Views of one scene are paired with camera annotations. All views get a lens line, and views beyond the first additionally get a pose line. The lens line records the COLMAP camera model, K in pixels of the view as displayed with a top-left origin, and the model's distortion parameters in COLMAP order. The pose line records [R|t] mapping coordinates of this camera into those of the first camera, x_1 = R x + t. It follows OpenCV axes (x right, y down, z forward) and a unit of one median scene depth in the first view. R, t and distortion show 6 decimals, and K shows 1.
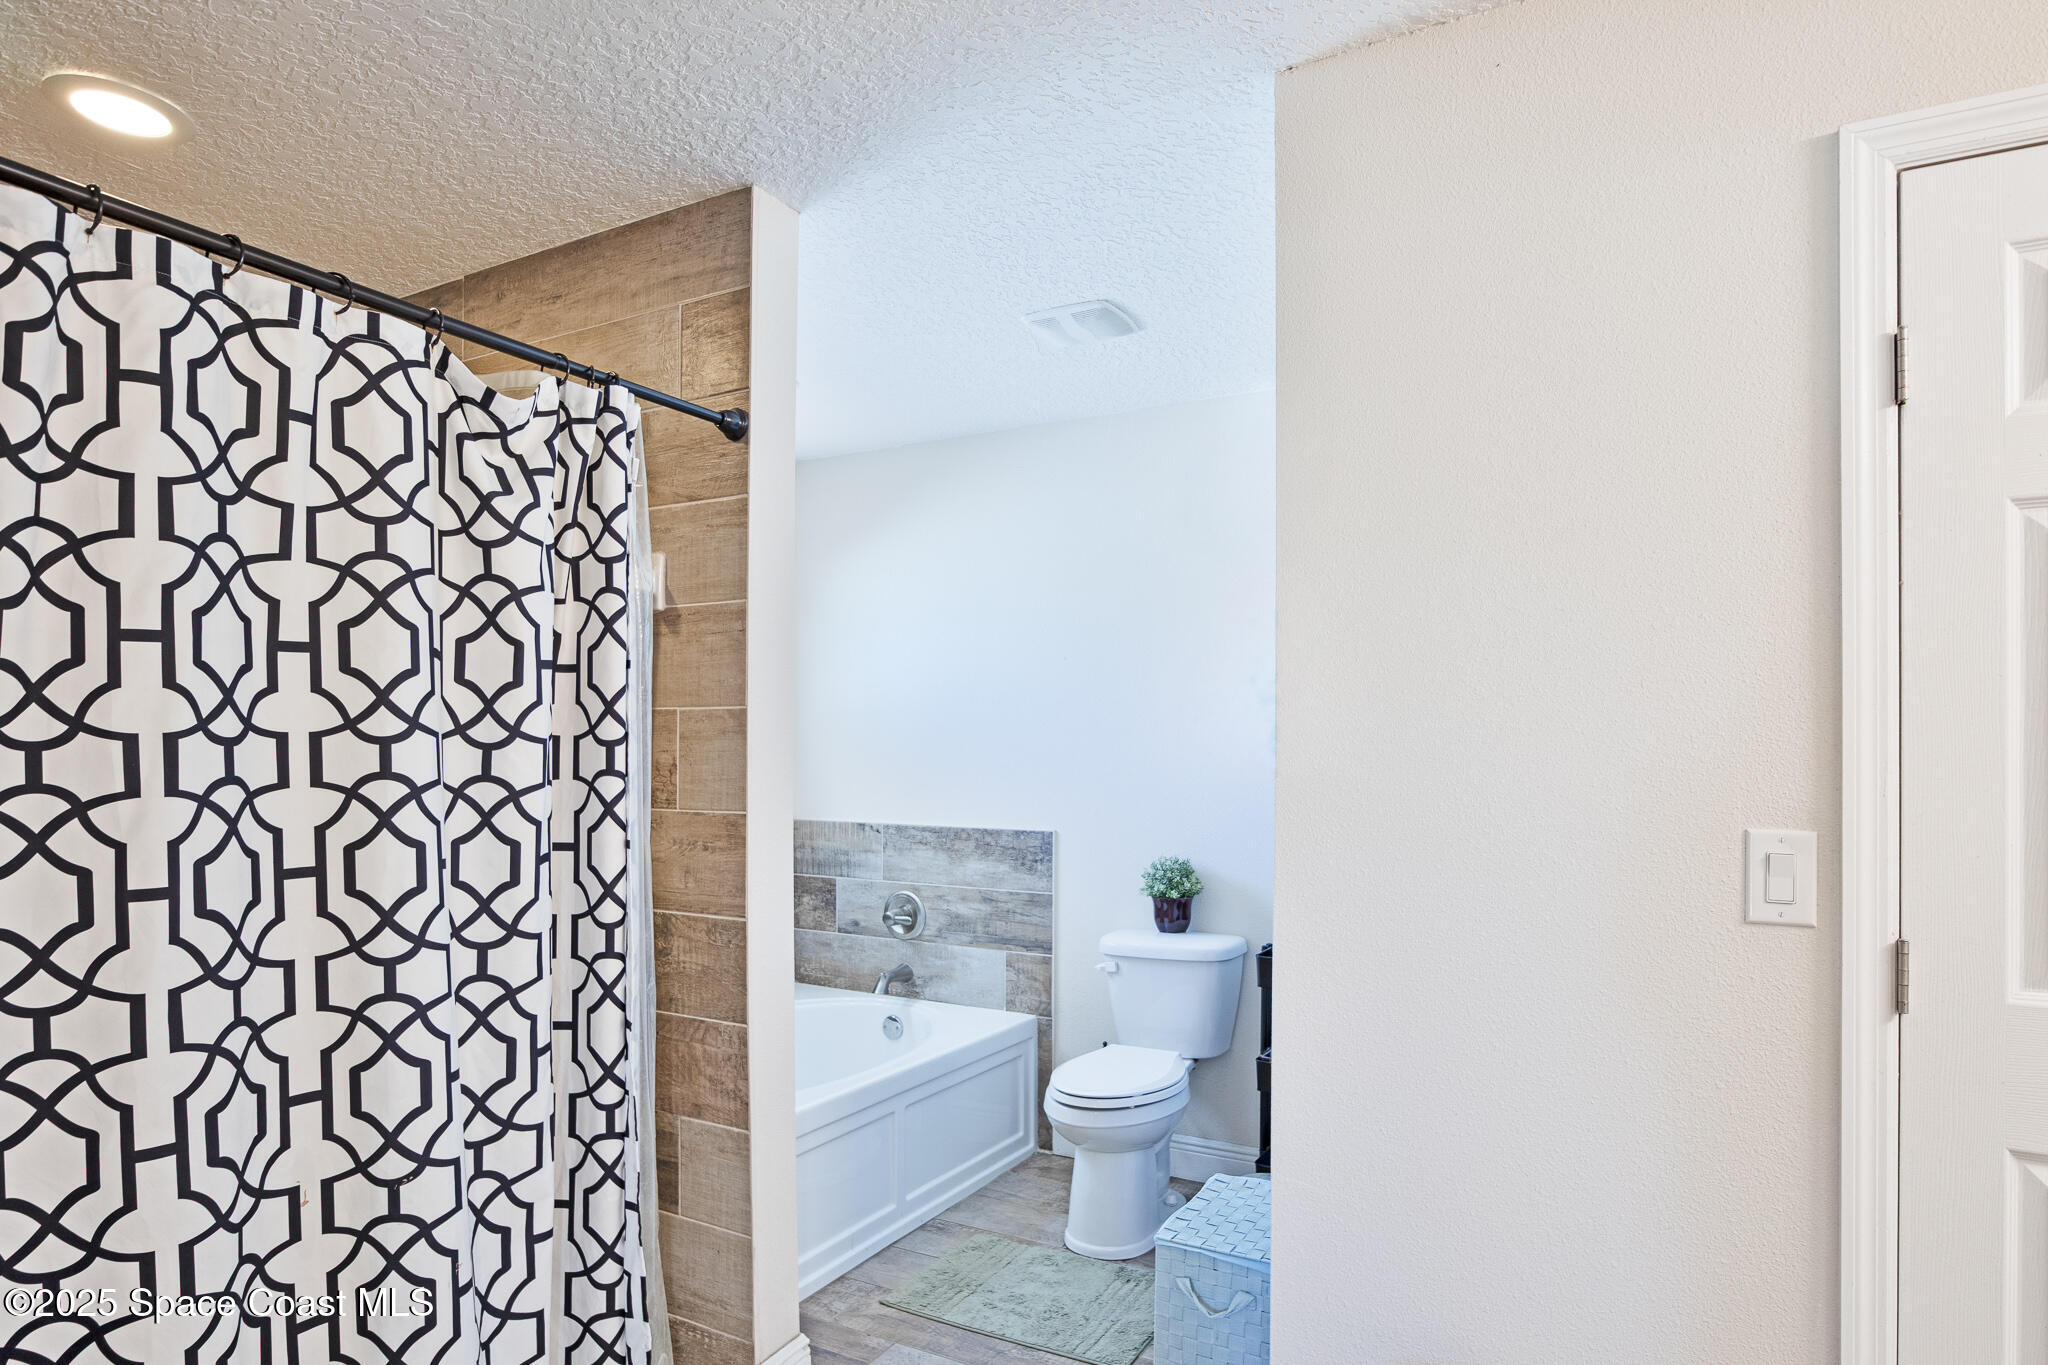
lens RADIAL K [[1114.7, 0, 1026.2], [0, 1114.7, 694.4], [0, 0, 1]] dist [-0.008712, 0.001055]
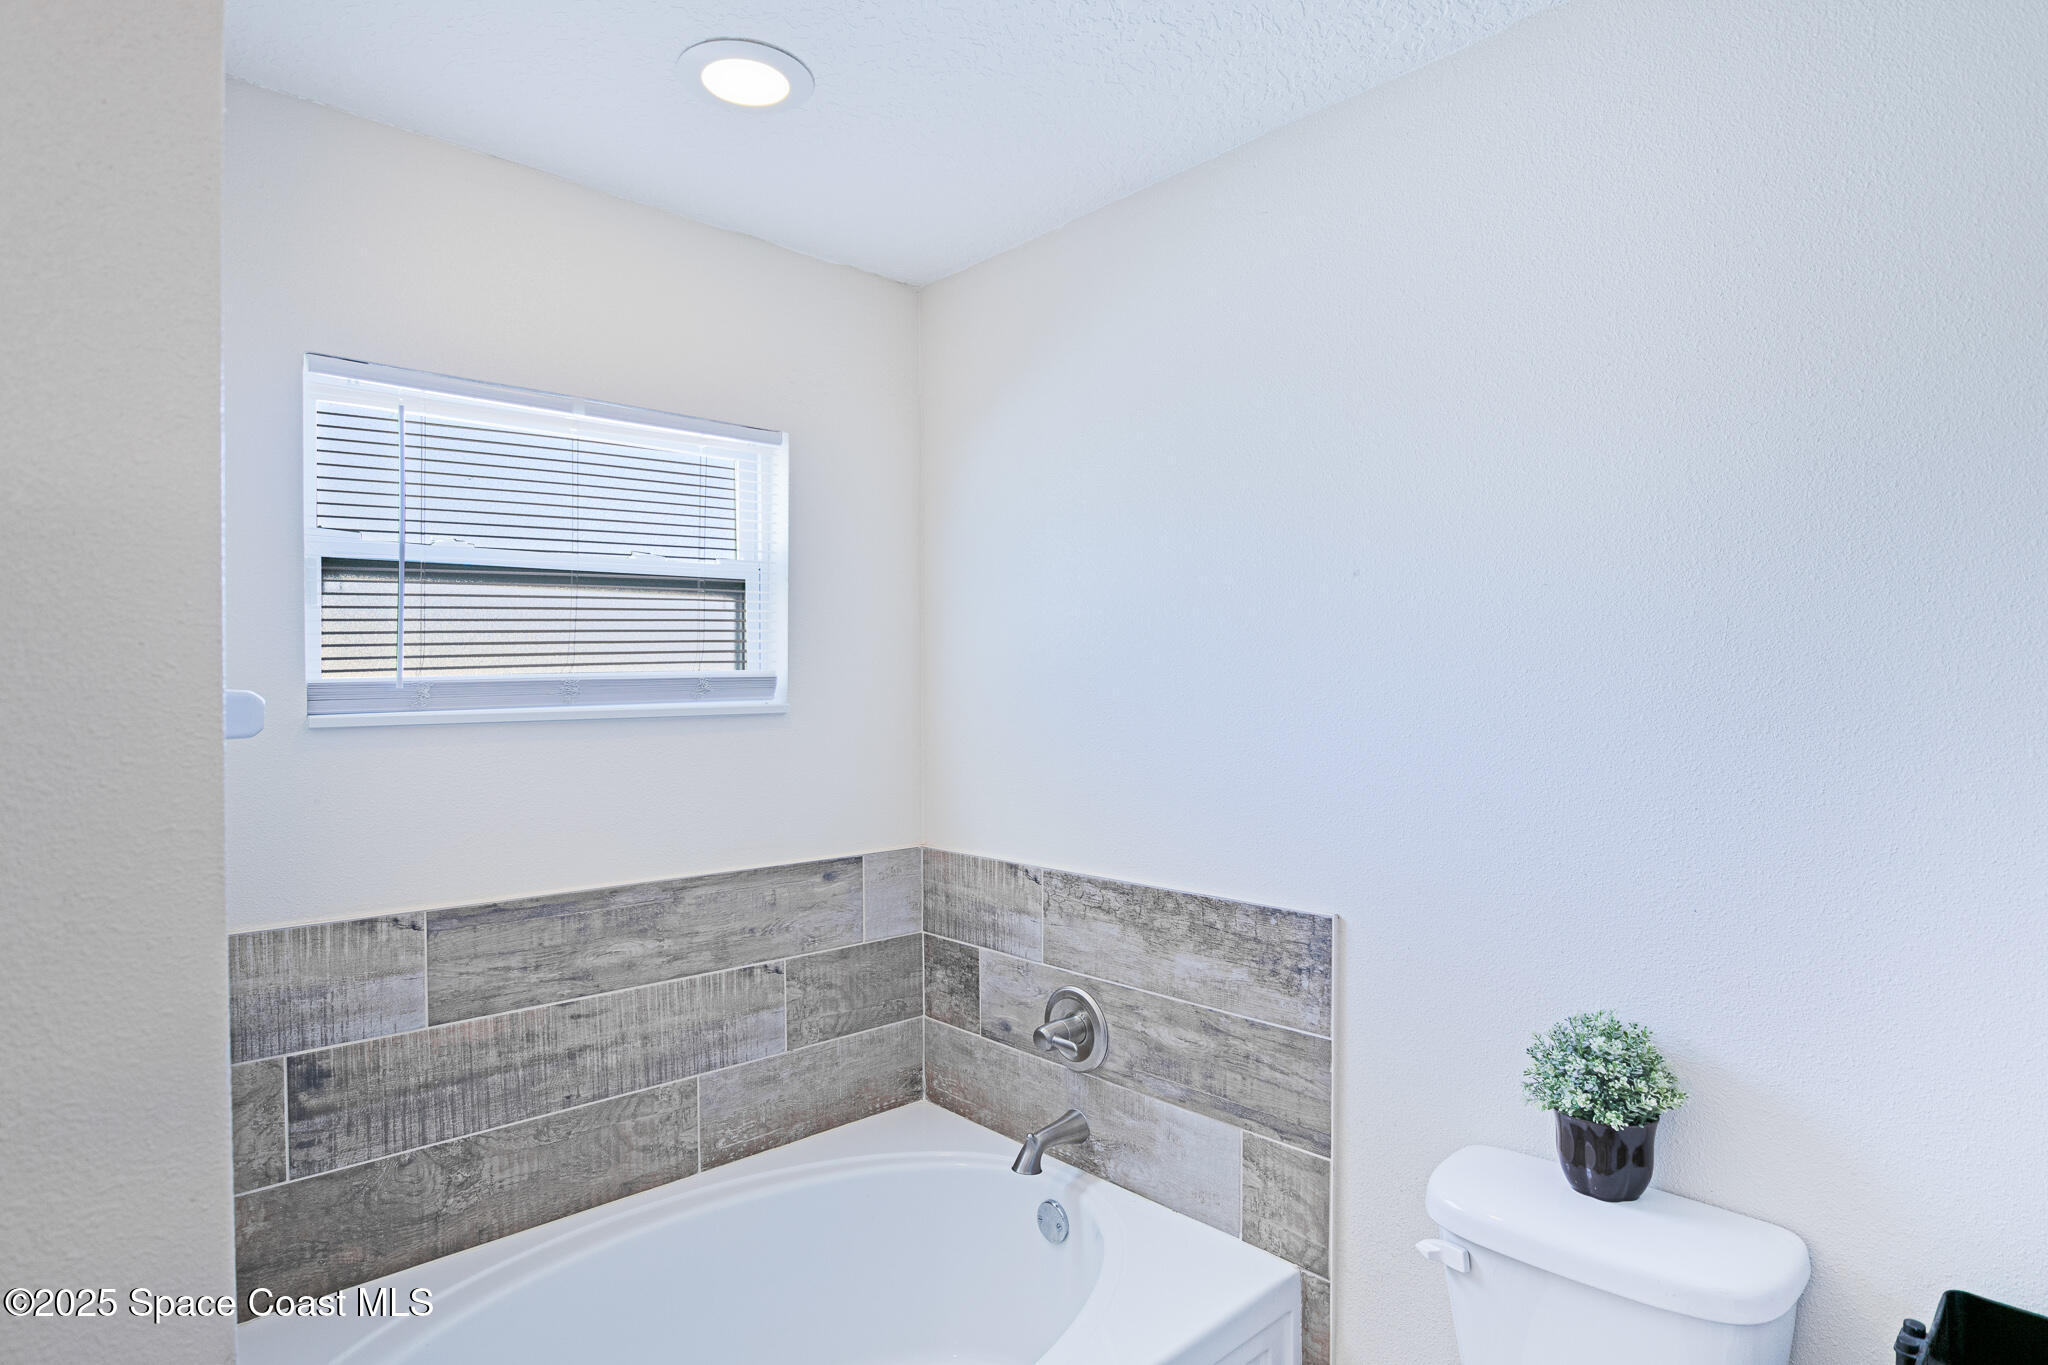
lens RADIAL K [[1114.7, 0, 1022.7], [0, 1114.7, 674.5], [0, 0, 1]] dist [-0.008712, 0.001055]
pose [[0.957755, -0.000128, -0.287587, 0.032946], [0.005848, 0.999802, 0.019028, 0.001586], [0.287527, -0.019906, 0.957566, 0.450765]]
